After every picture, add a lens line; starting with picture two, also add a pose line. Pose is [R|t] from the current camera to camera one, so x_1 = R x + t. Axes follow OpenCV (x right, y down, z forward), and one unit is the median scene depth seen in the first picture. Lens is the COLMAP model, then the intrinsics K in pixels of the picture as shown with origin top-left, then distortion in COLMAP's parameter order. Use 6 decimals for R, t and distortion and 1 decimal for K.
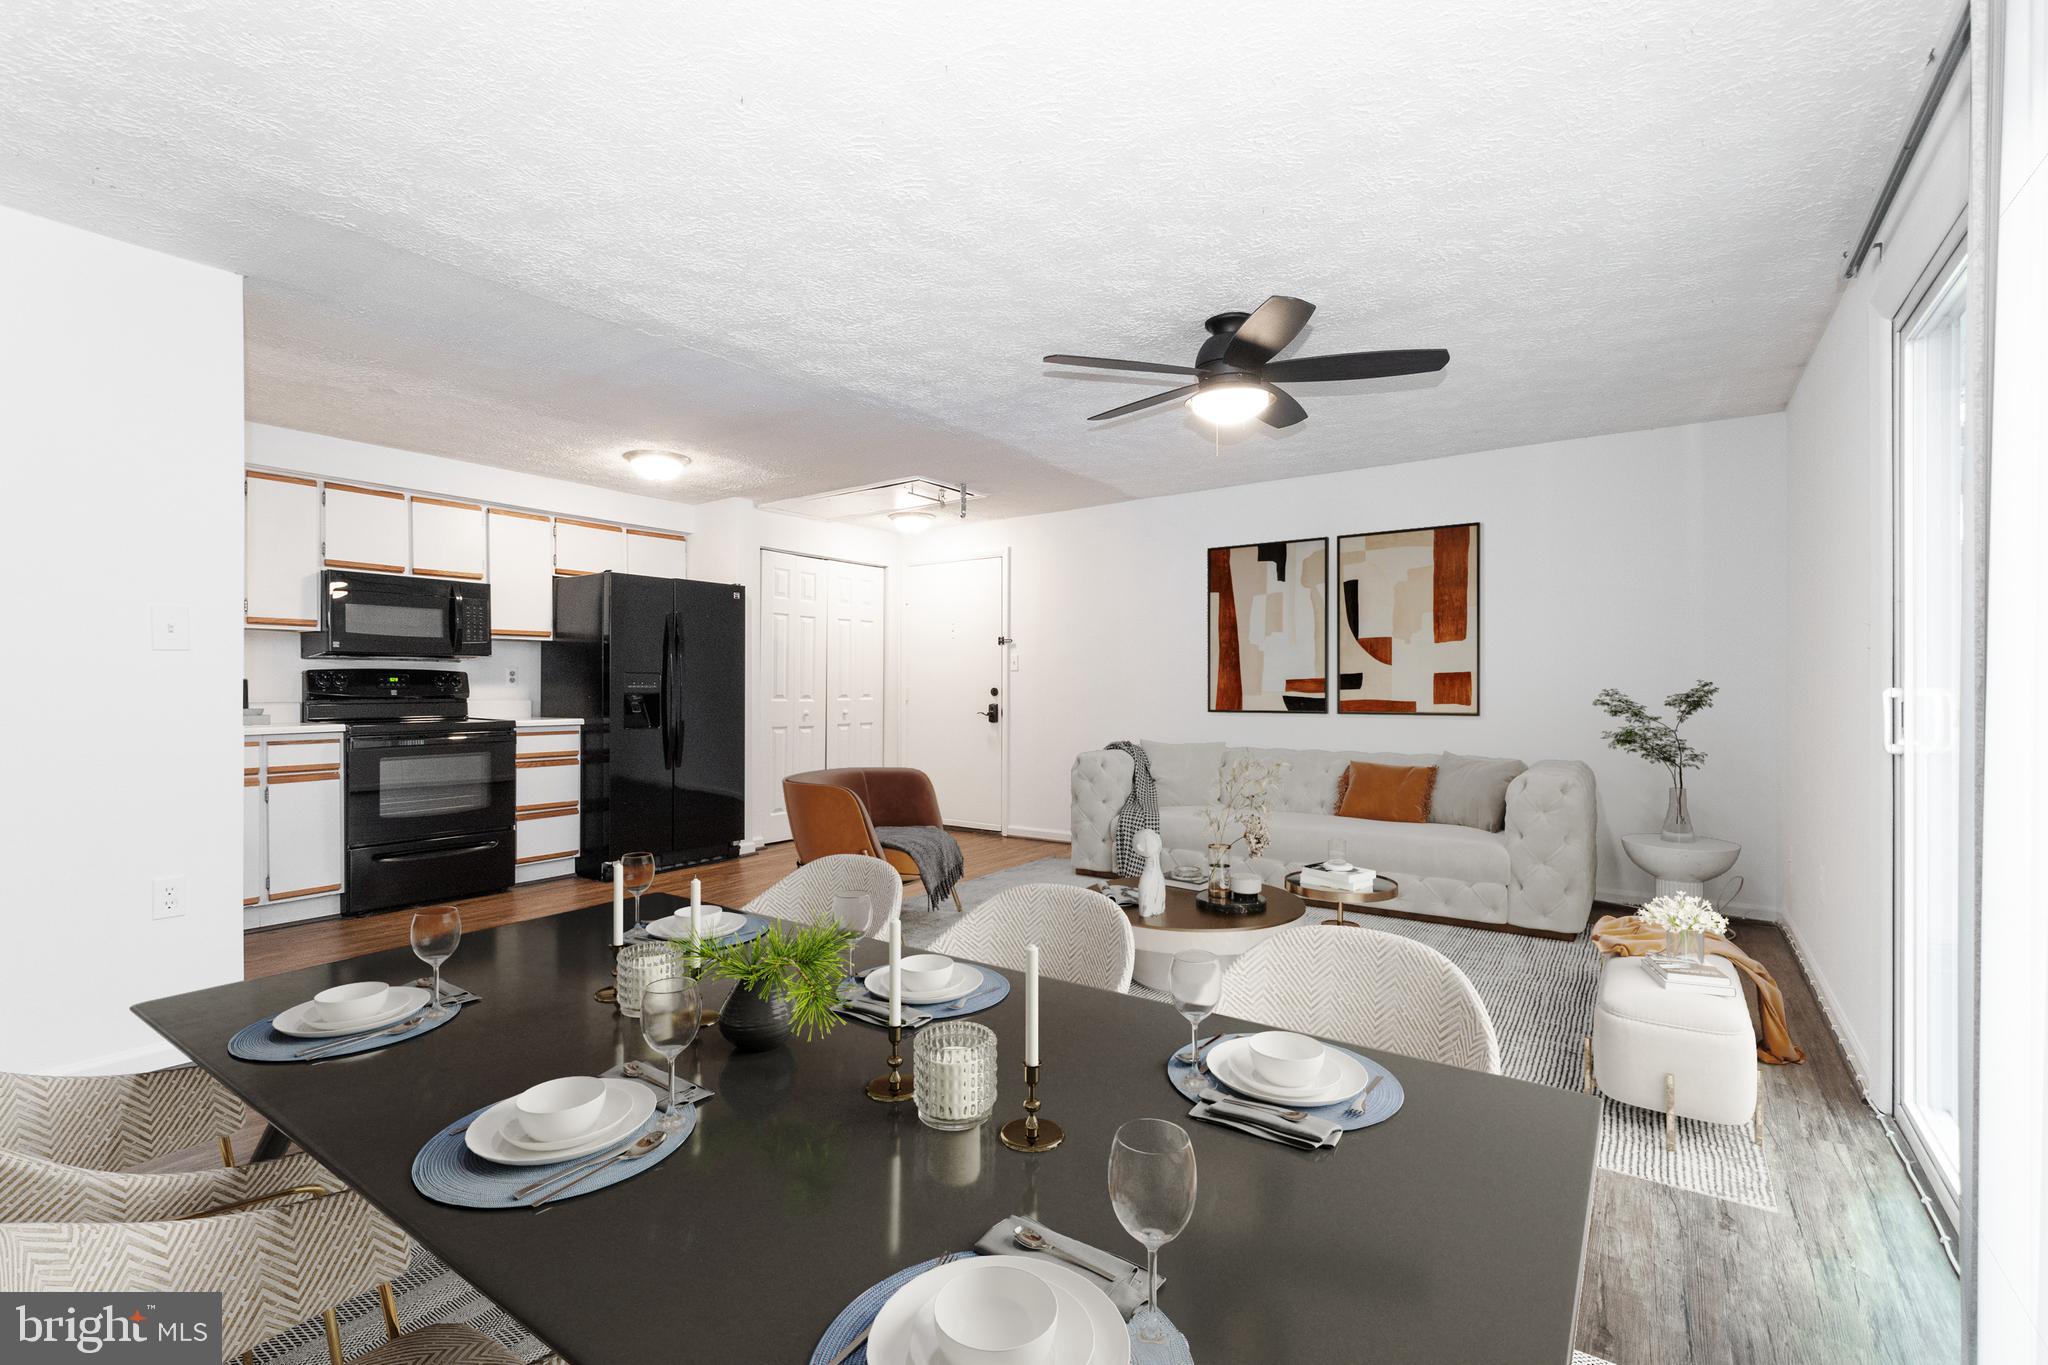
lens RADIAL K [[910.3, 0, 1022.1], [0, 910.3, 684.1], [0, 0, 1]] dist [0.006263, -0.001483]
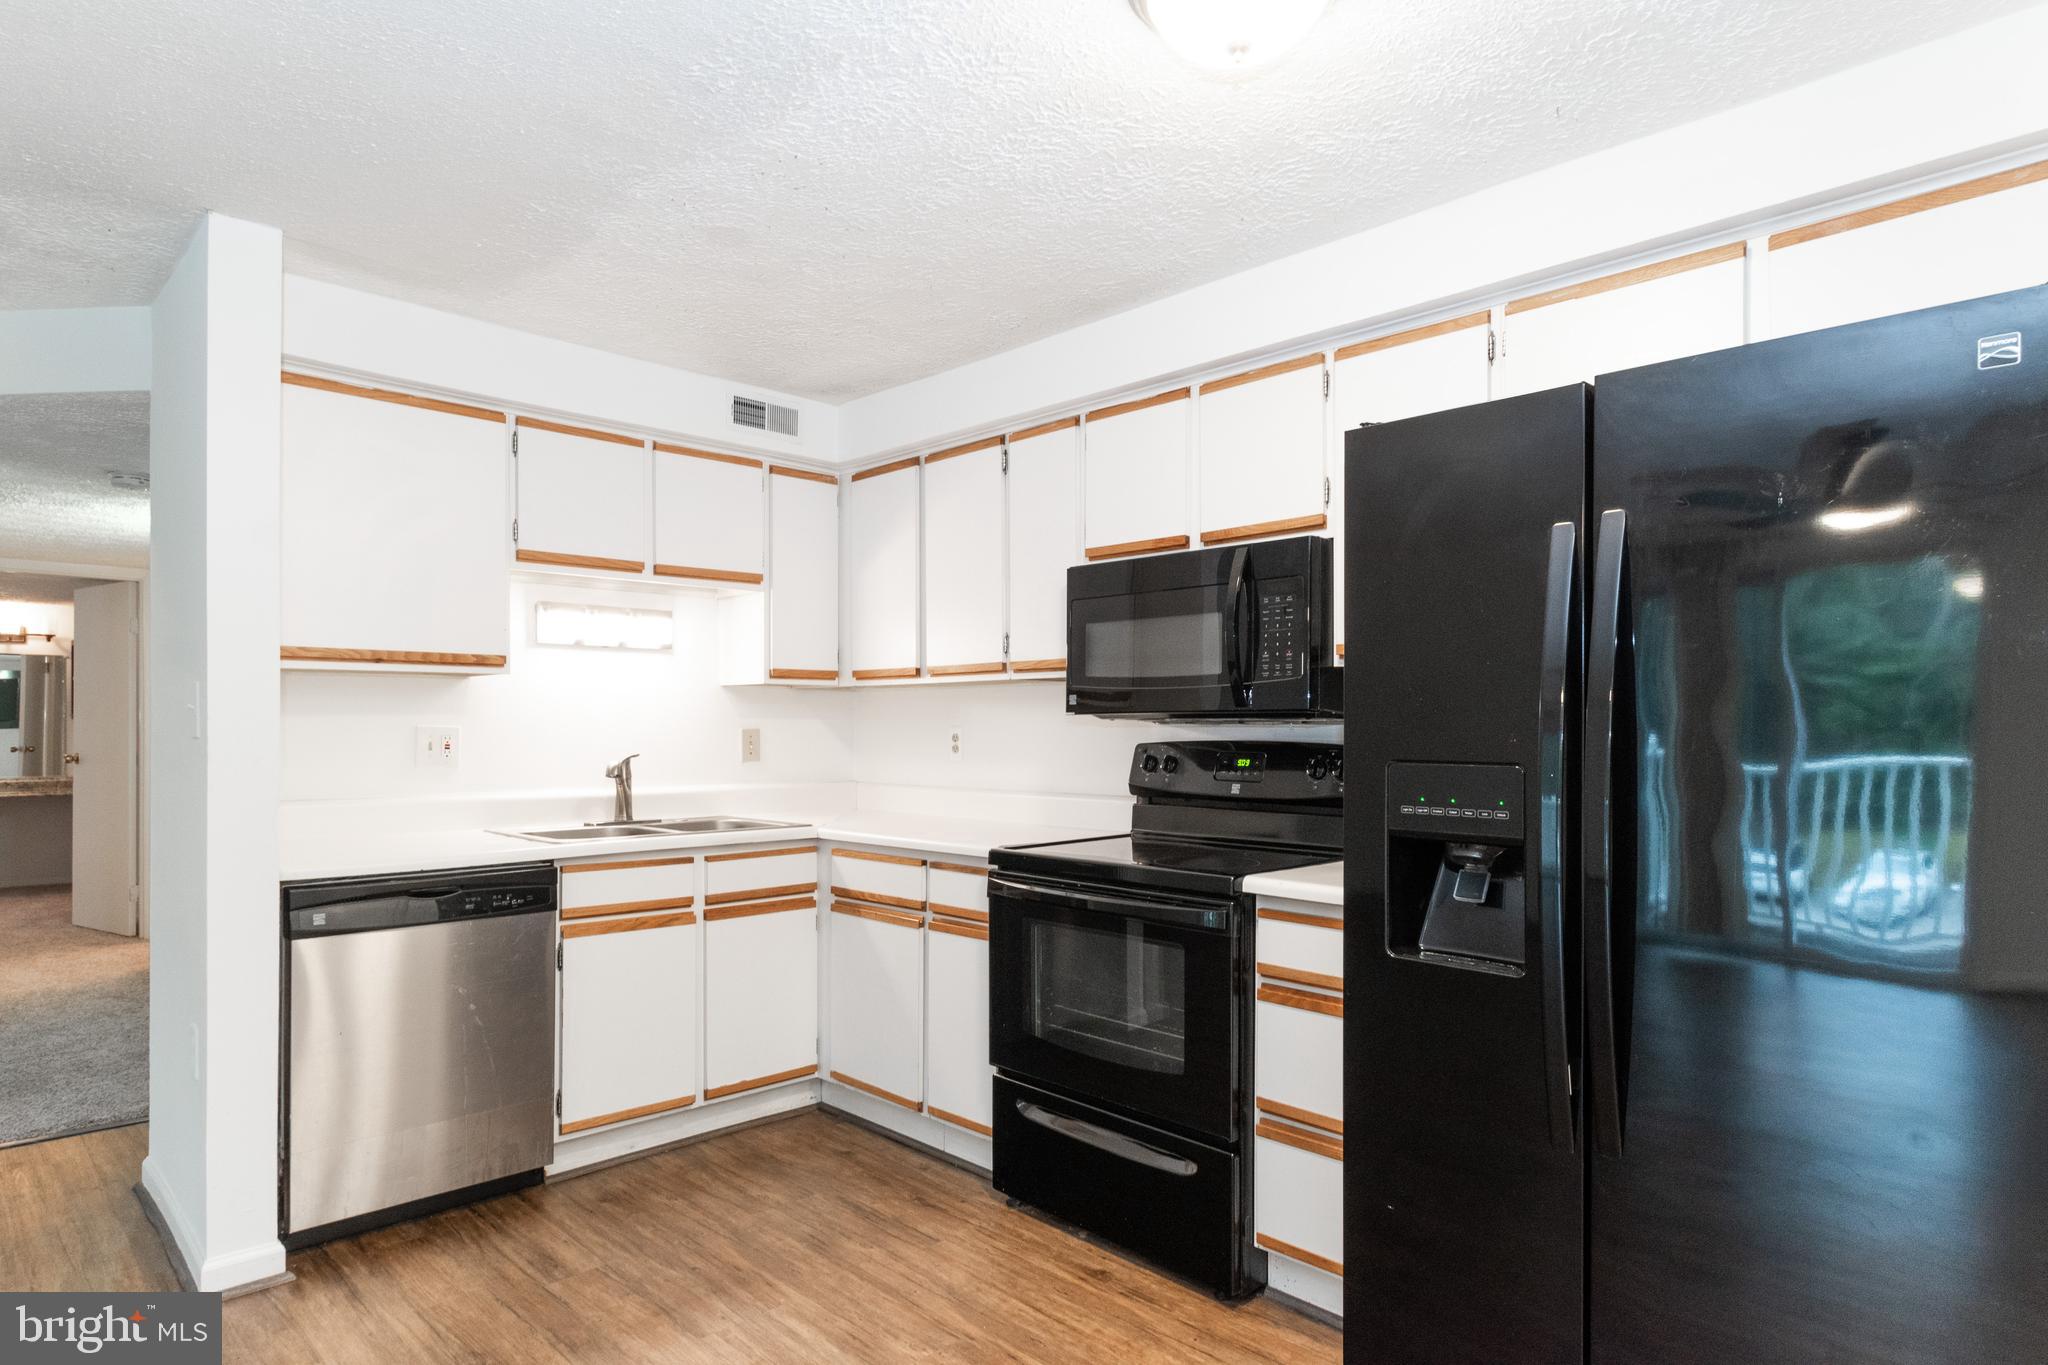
lens RADIAL K [[1133.3, 0, 1001.8], [0, 1133.3, 732.7], [0, 0, 1]] dist [0.000304, 0.000331]
pose [[-0.205744, -0.000056, -0.978606, -0.059029], [-0.007993, 0.999967, 0.001623, -0.021070], [0.978573, 0.008155, -0.205737, 1.010596]]
